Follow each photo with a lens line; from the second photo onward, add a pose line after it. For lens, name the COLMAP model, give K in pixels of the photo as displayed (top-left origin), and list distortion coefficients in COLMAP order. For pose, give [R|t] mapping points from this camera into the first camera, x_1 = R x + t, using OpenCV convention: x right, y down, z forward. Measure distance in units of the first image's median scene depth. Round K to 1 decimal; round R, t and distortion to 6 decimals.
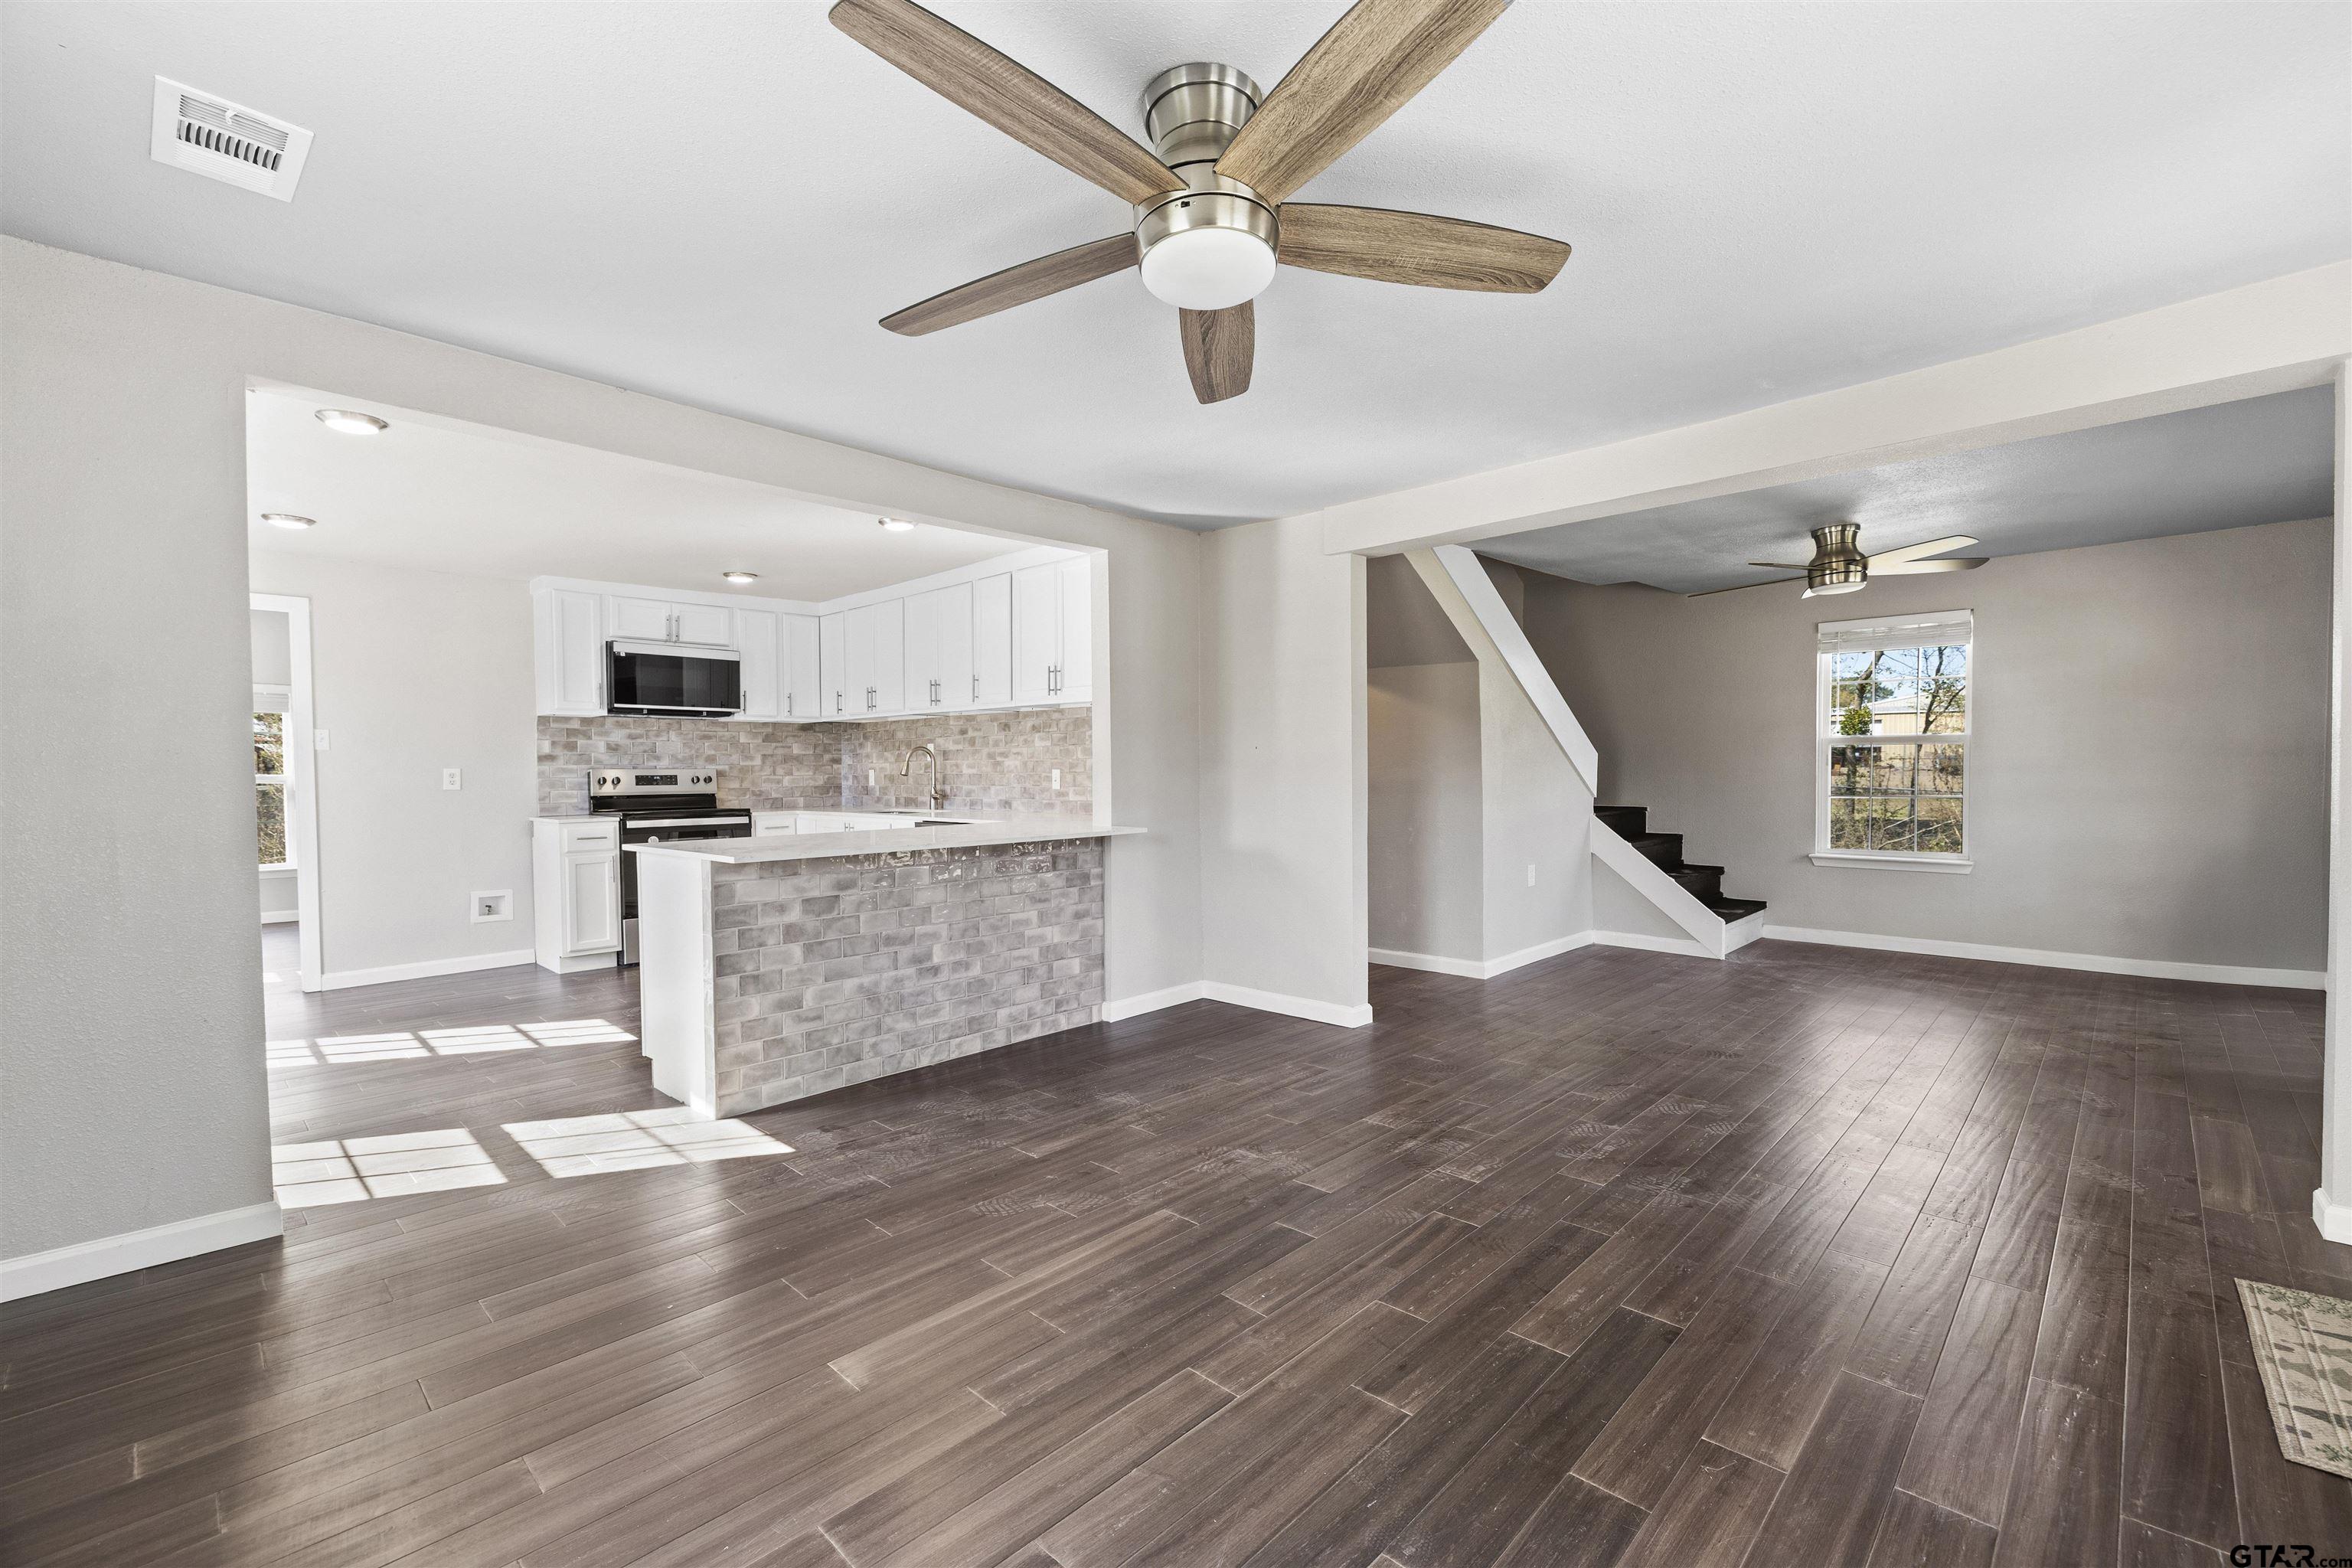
lens RADIAL K [[1012.2, 0, 1182.3], [0, 1012.2, 794.8], [0, 0, 1]] dist [-0.001611, -0.000311]
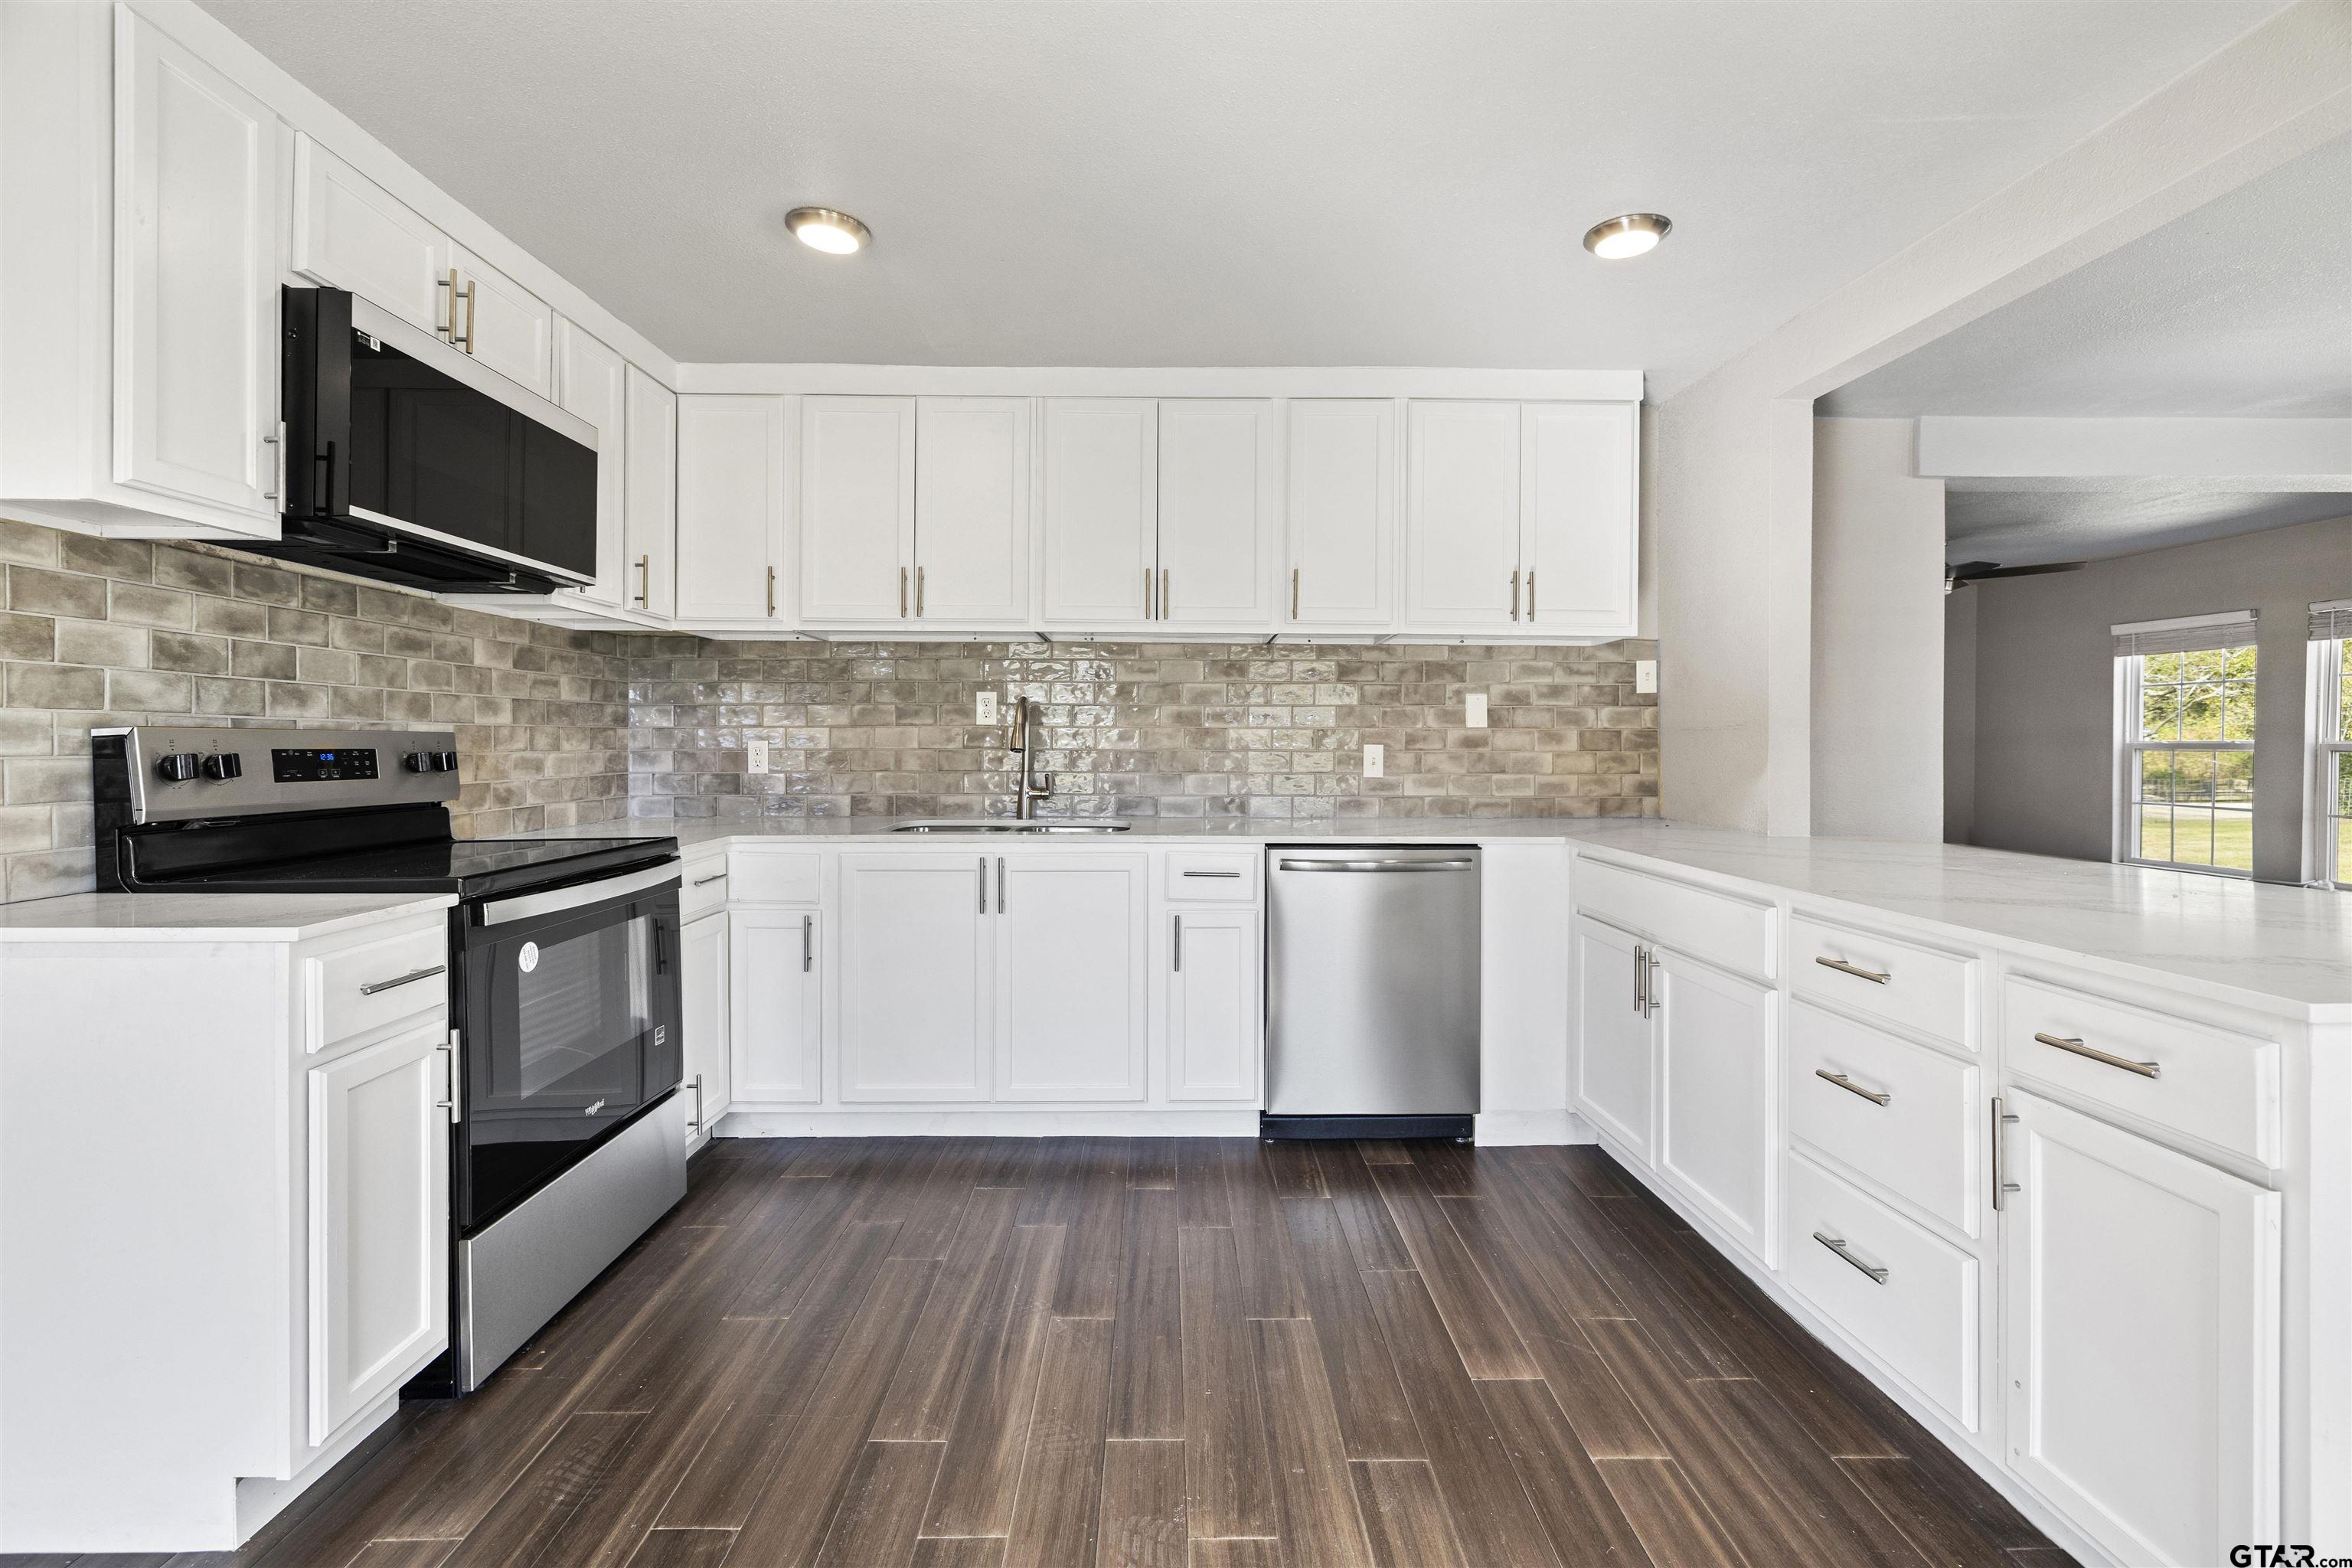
lens RADIAL K [[1012.2, 0, 1186.5], [0, 1012.2, 746.9], [0, 0, 1]] dist [-0.001611, -0.000311]
pose [[0.707777, 0.009090, 0.706377, -0.629757], [0.010207, 0.999681, -0.023091, -0.011248], [-0.706362, 0.023554, 0.707459, 0.659667]]
